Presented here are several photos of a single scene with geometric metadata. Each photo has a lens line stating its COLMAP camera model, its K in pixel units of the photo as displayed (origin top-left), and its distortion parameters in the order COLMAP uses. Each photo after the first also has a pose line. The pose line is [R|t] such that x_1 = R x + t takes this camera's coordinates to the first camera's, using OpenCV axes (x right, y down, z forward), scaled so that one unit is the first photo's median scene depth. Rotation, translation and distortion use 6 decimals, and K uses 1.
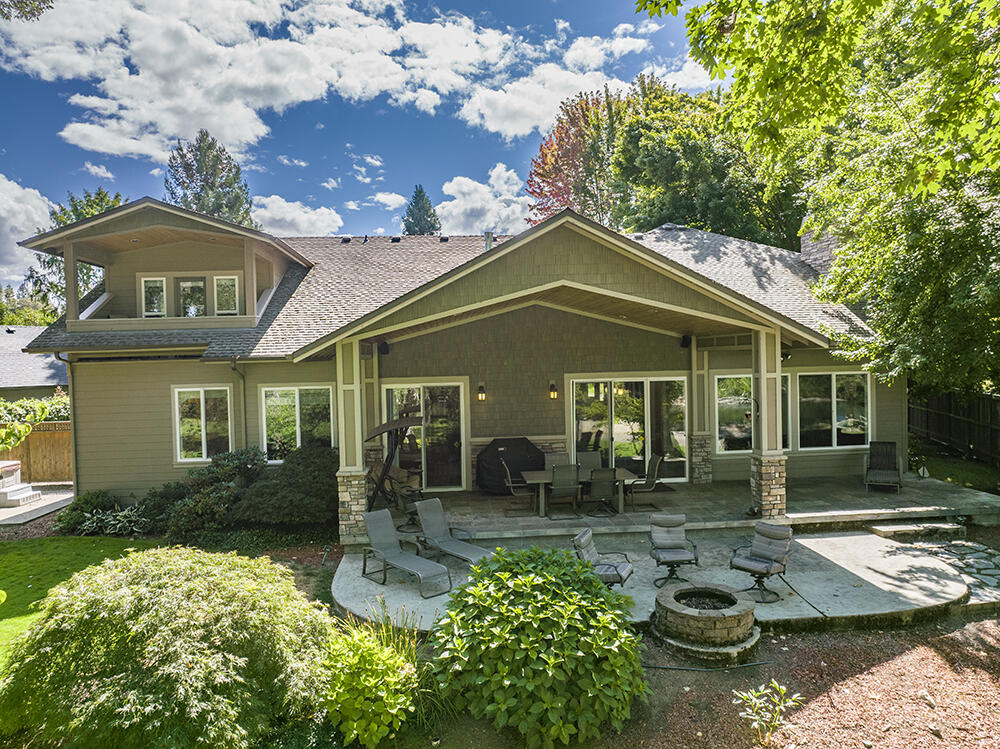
lens RADIAL K [[705.7, 0, 494.6], [0, 705.7, 373.5], [0, 0, 1]] dist [-0.051715, 0.029509]
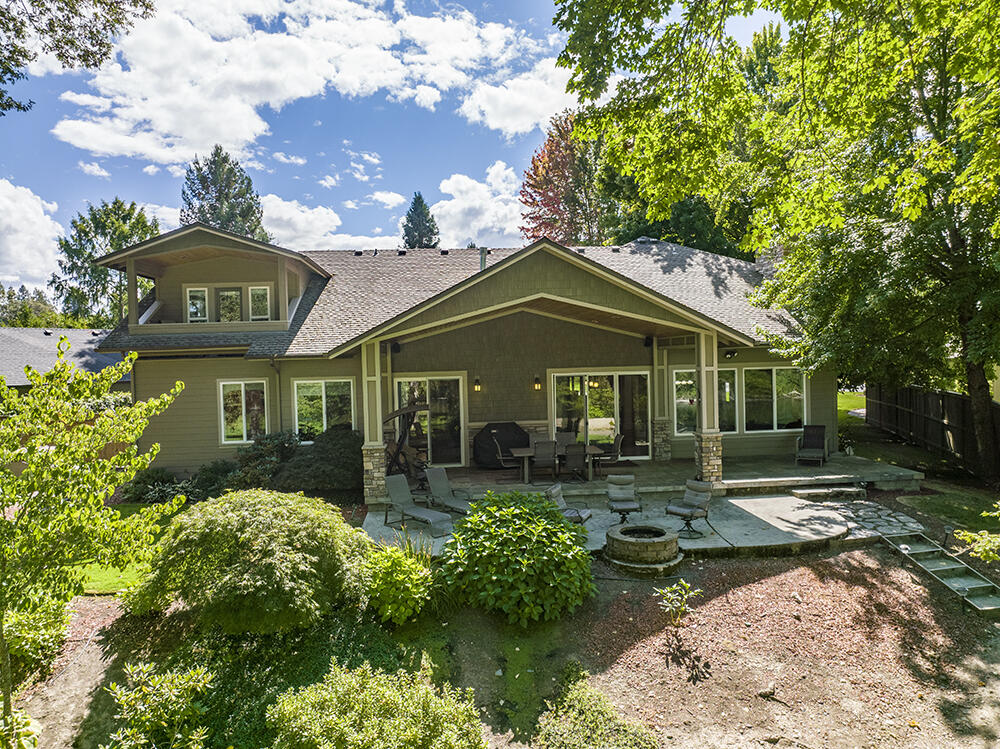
lens RADIAL K [[705.7, 0, 502.8], [0, 705.7, 381.4], [0, 0, 1]] dist [-0.051715, 0.029509]
pose [[0.999897, -0.002869, 0.014049, 0.007265], [0.002701, 0.999925, 0.011973, 0.007578], [-0.014083, -0.011933, 0.999830, -0.201620]]
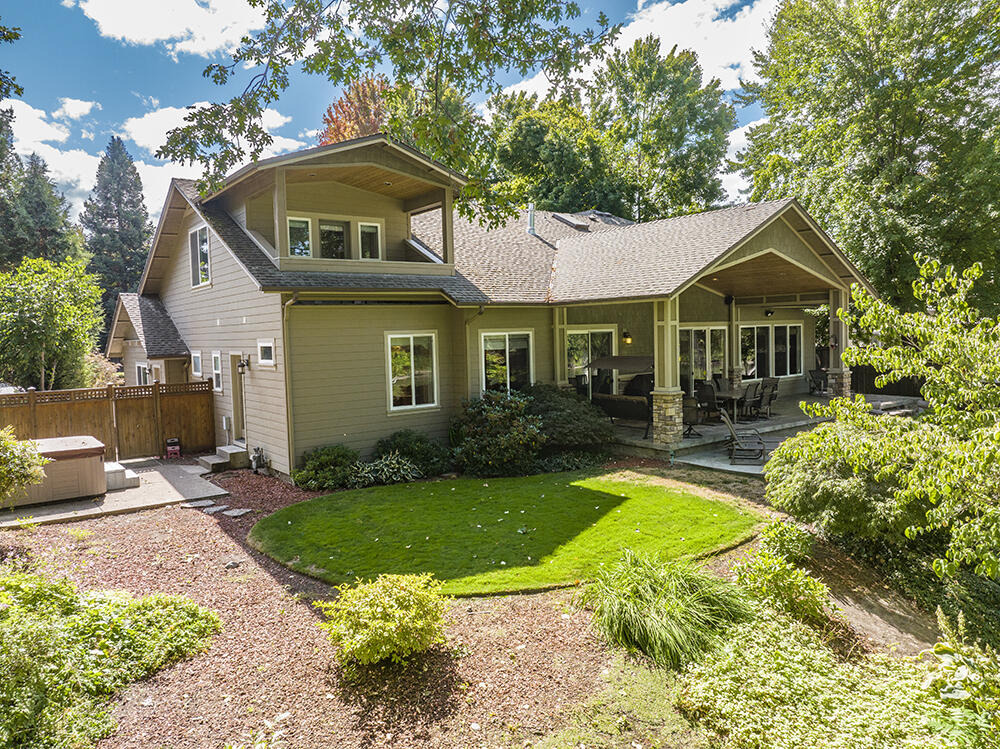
lens RADIAL K [[705.7, 0, 500.2], [0, 705.7, 373.6], [0, 0, 1]] dist [-0.051715, 0.029509]
pose [[0.839271, -0.031341, 0.542810, -0.871748], [0.022390, 0.999483, 0.023090, 0.057088], [-0.543252, -0.007225, 0.839538, 0.101846]]
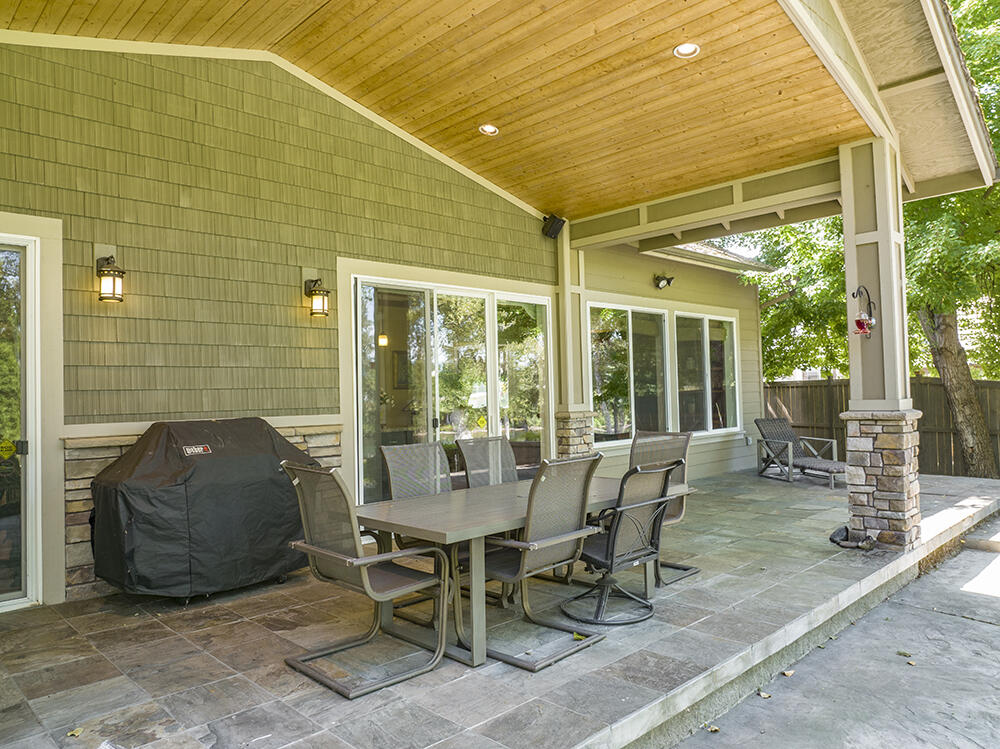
lens RADIAL K [[705.7, 0, 500.7], [0, 705.7, 370.2], [0, 0, 1]] dist [-0.051715, 0.029509]
pose [[0.769491, 0.025394, 0.638152, -0.081558], [0.022638, 0.997497, -0.066990, 0.094048], [-0.638256, 0.065994, 0.766990, 0.663542]]
